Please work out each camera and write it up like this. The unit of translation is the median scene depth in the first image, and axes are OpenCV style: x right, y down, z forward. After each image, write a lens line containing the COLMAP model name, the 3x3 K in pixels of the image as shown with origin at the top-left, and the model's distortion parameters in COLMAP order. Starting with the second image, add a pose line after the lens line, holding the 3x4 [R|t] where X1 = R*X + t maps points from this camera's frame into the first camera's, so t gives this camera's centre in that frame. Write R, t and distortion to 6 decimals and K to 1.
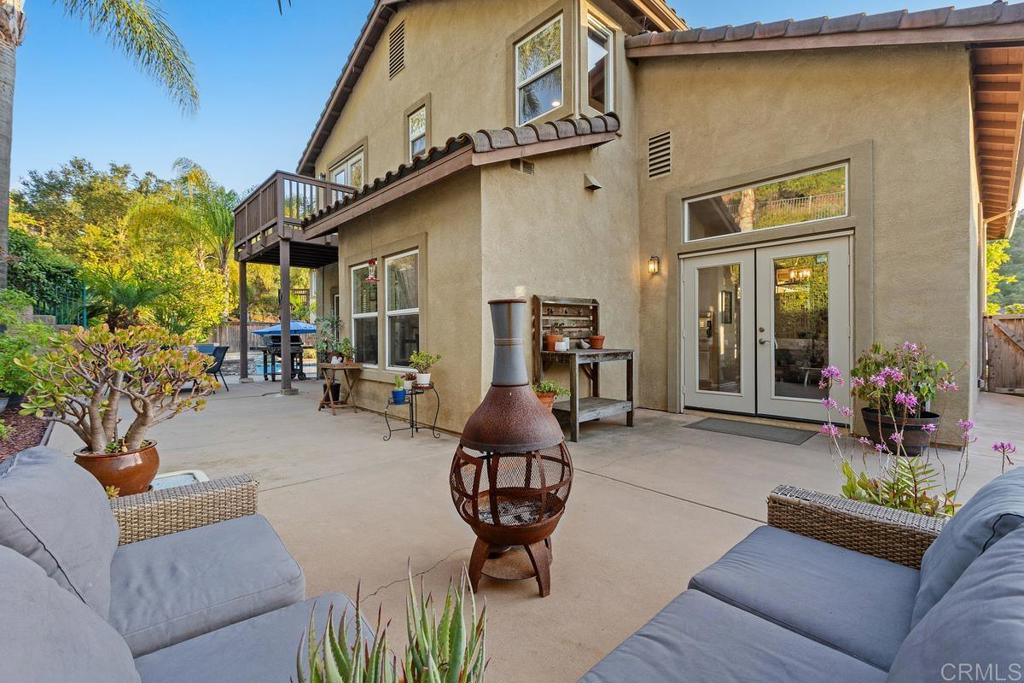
lens RADIAL K [[447.4, 0, 516.9], [0, 447.4, 337.4], [0, 0, 1]] dist [-0.003660, 0.000034]
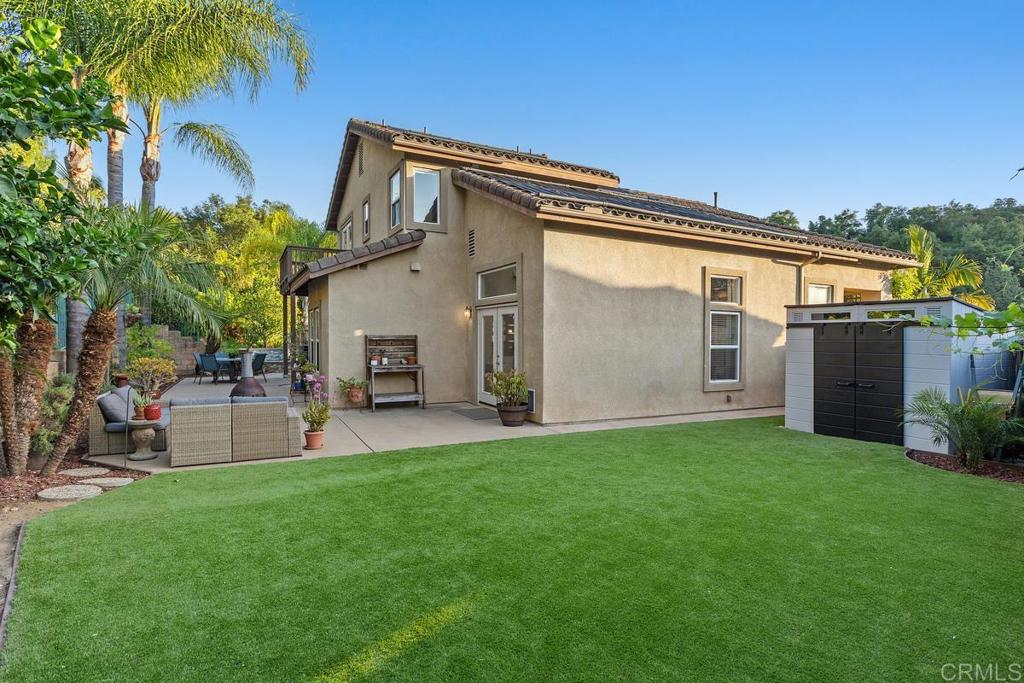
lens RADIAL K [[497.1, 0, 506.2], [0, 497.1, 342.3], [0, 0, 1]] dist [-0.009114, -0.000951]
pose [[0.966749, 0.017372, -0.255138, 0.996842], [-0.018032, 0.999837, -0.000249, -0.063496], [0.255092, 0.004841, 0.966905, -0.760399]]
